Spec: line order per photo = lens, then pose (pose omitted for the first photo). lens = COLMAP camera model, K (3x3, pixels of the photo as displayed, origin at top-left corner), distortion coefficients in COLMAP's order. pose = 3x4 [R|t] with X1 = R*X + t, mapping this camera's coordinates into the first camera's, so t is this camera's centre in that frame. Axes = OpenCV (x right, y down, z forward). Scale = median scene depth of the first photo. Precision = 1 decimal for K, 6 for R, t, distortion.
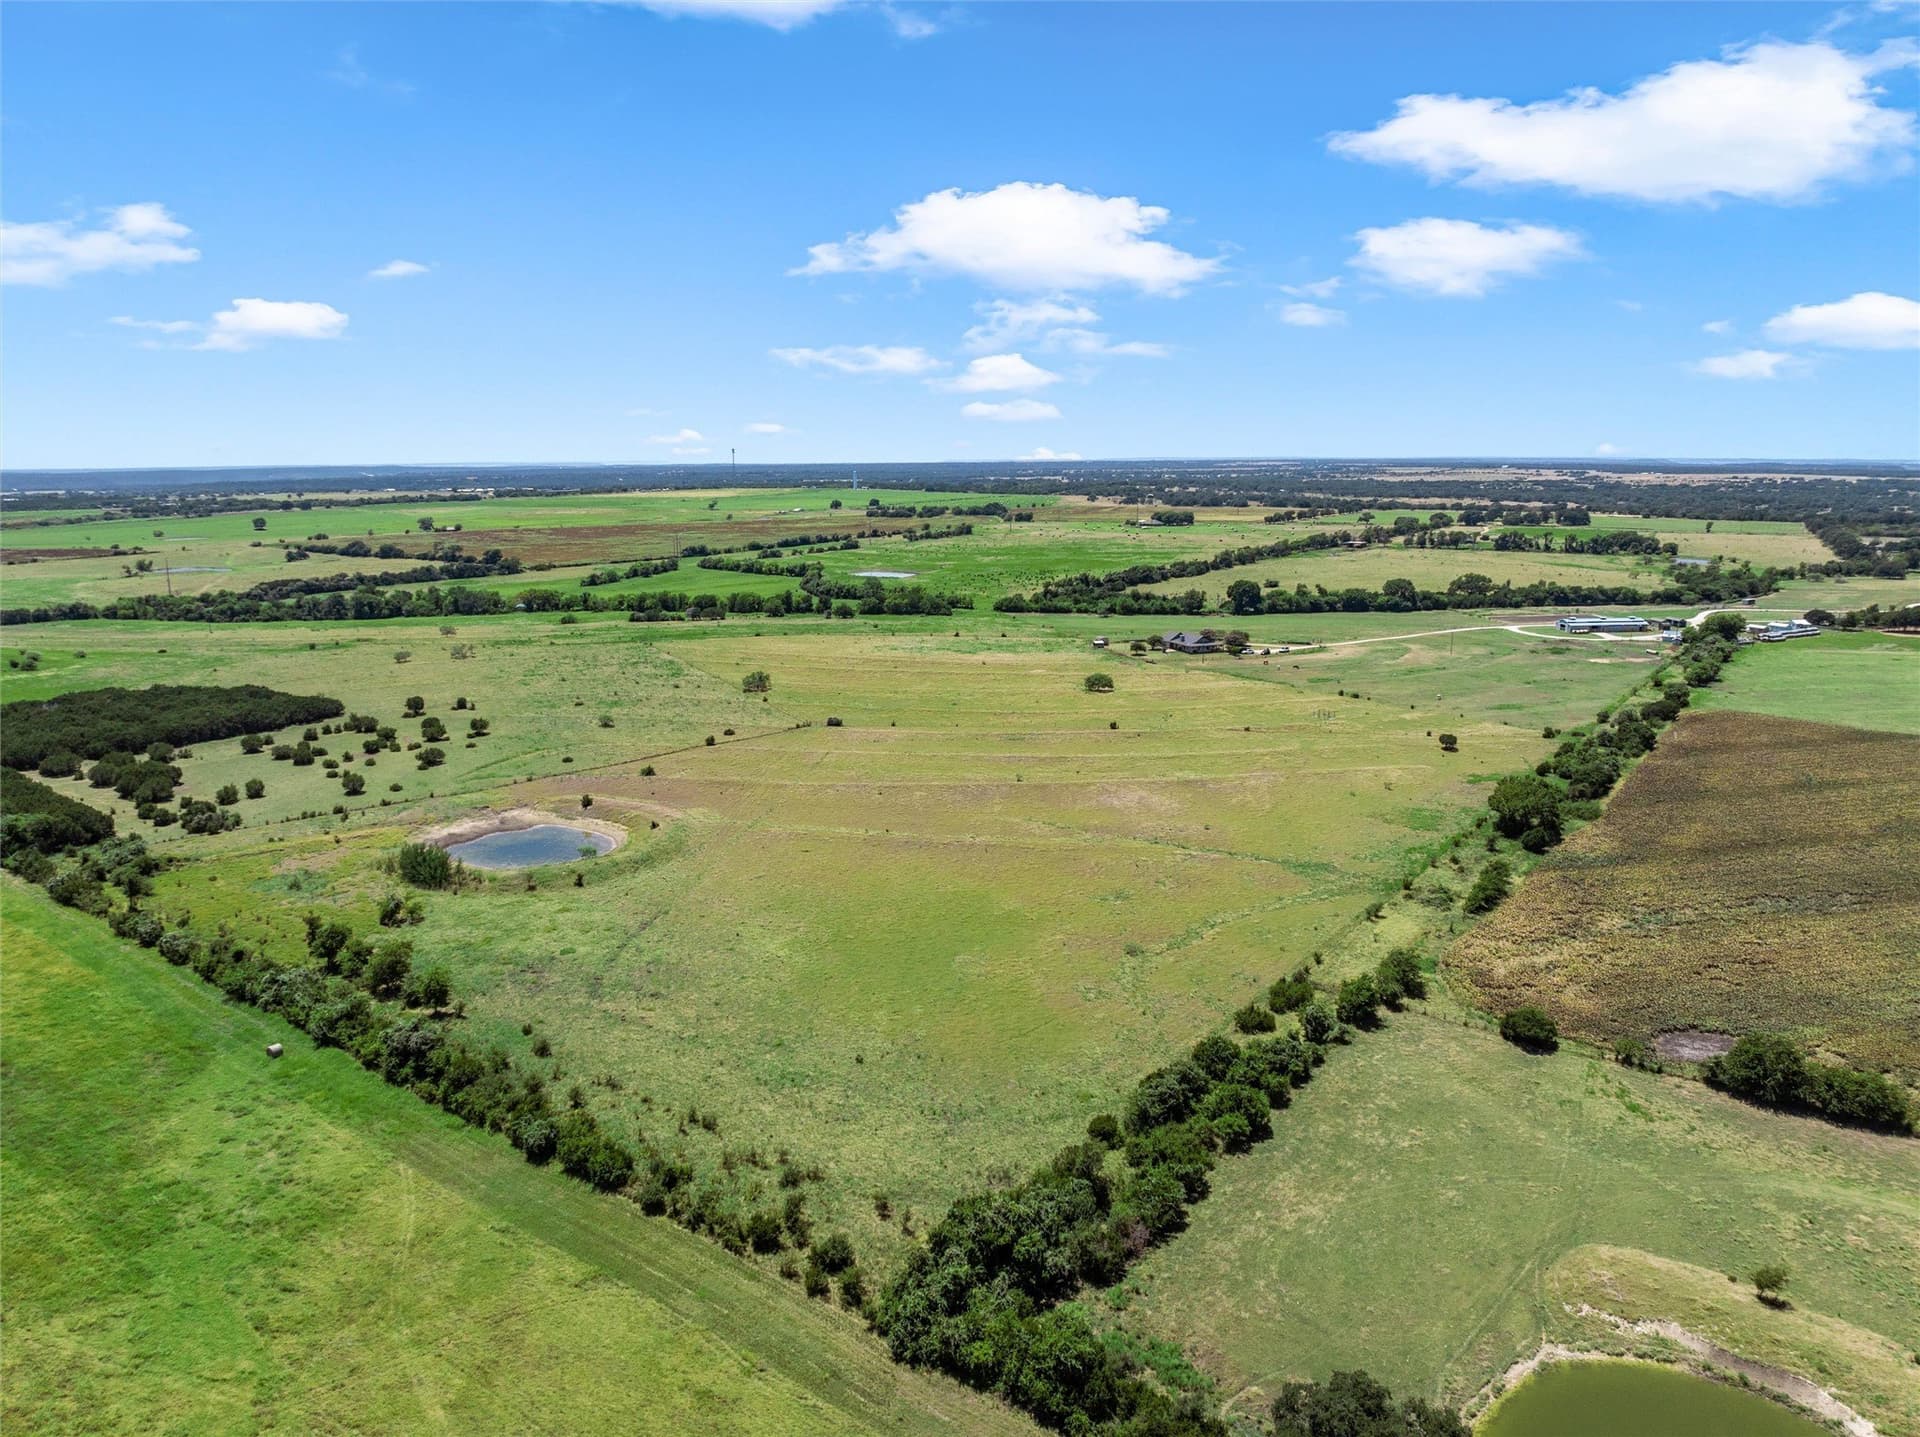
lens RADIAL K [[1455.2, 0, 960.0], [0, 1455.2, 718.5], [0, 0, 1]] dist [-0.002395, 0.001471]
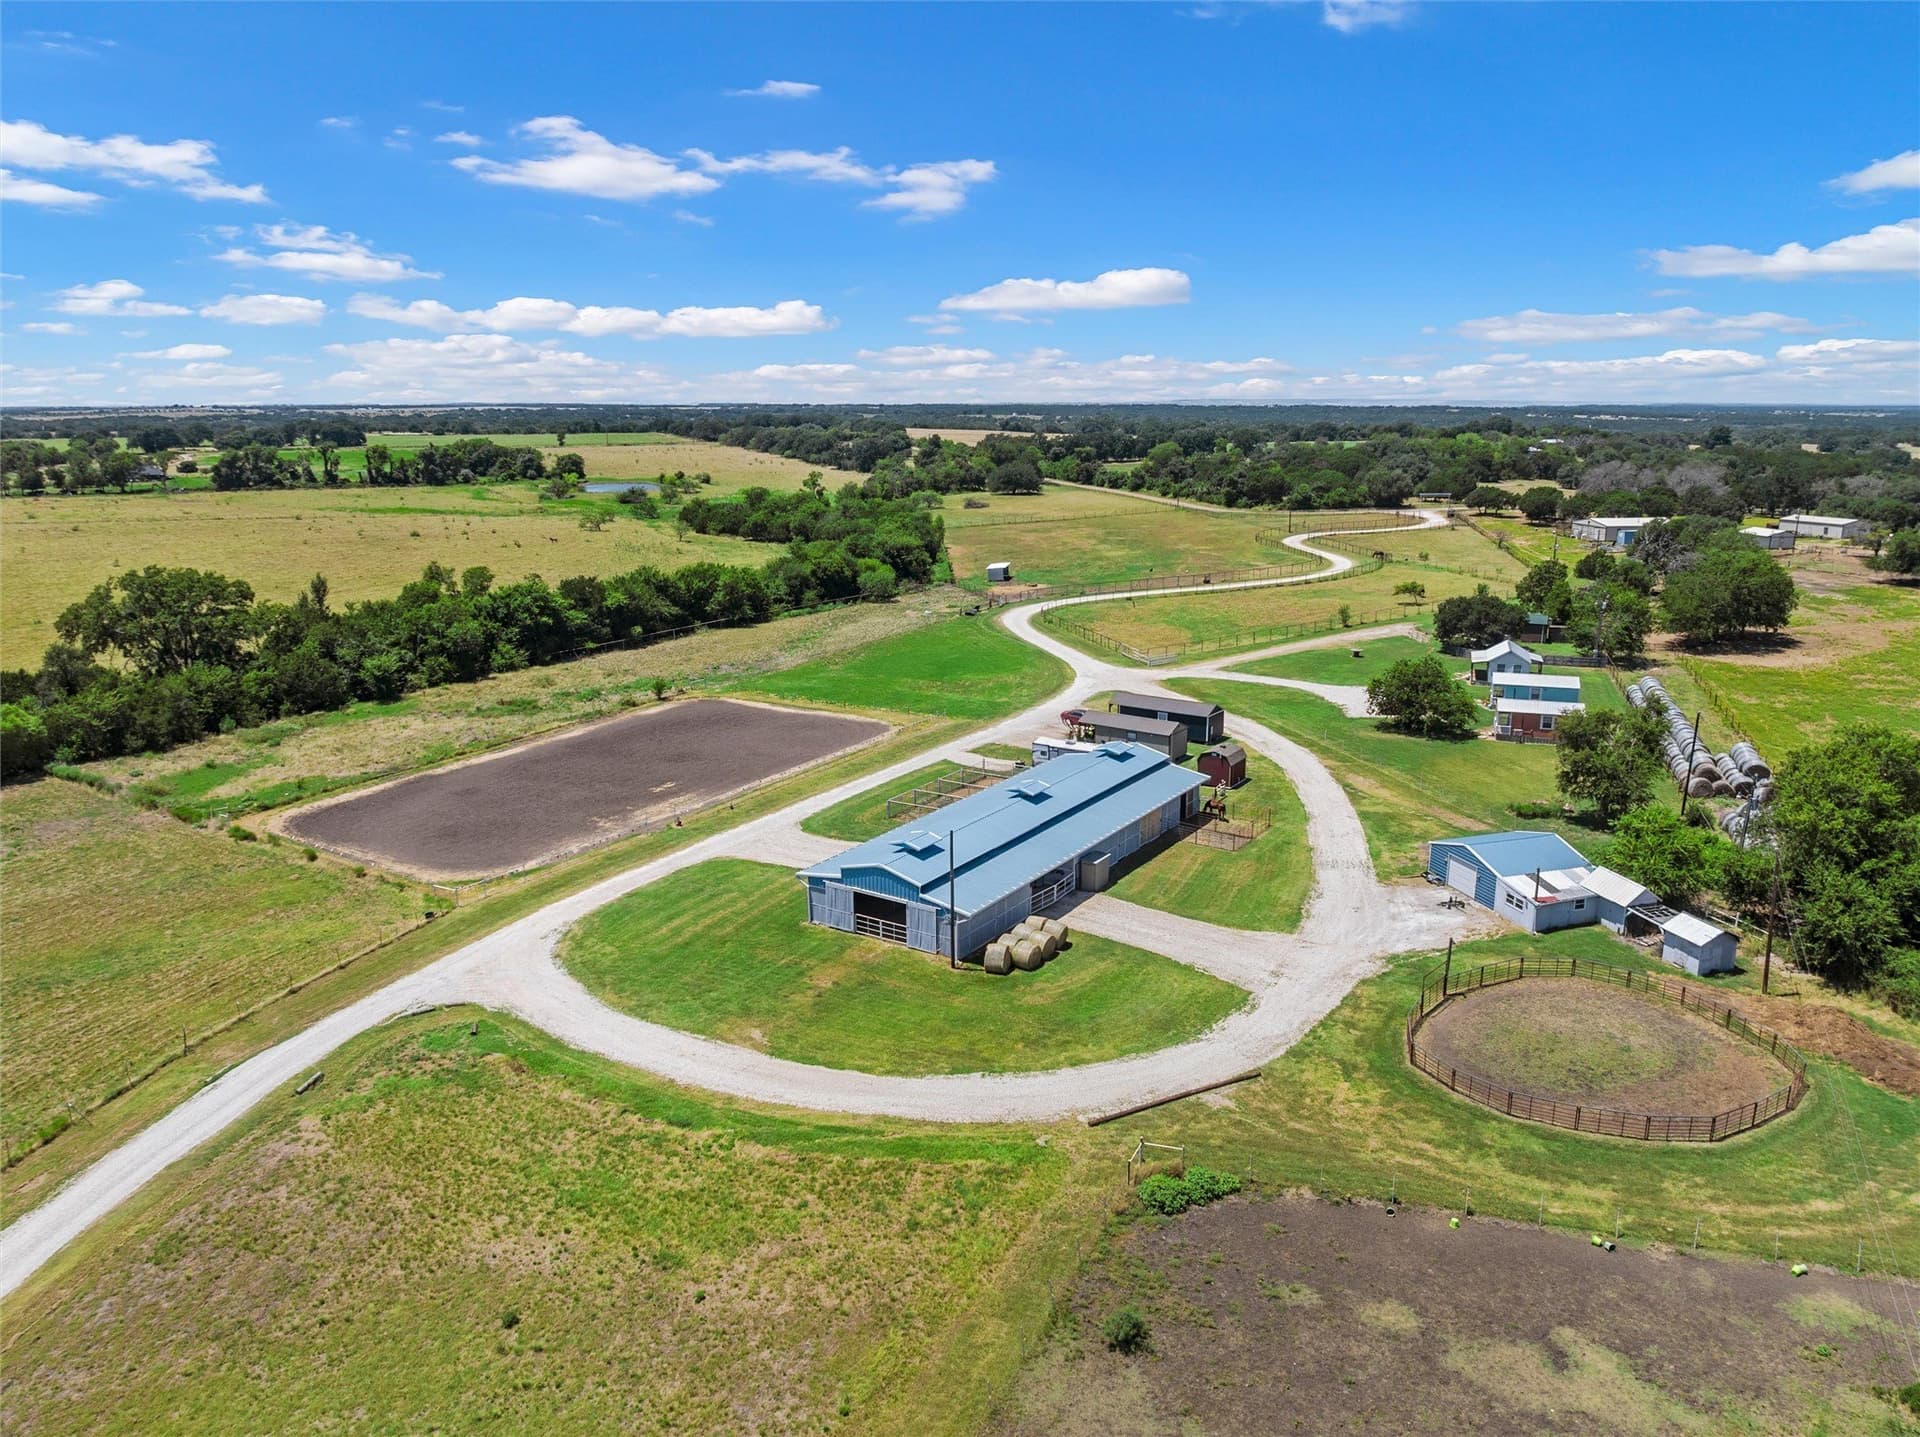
lens RADIAL K [[1455.2, 0, 960.0], [0, 1455.2, 718.5], [0, 0, 1]] dist [-0.002395, 0.001471]
pose [[0.676364, -0.173970, 0.715728, 0.231315], [0.149485, 0.983906, 0.097892, -0.068416], [-0.721240, 0.040780, 0.691484, 0.644104]]
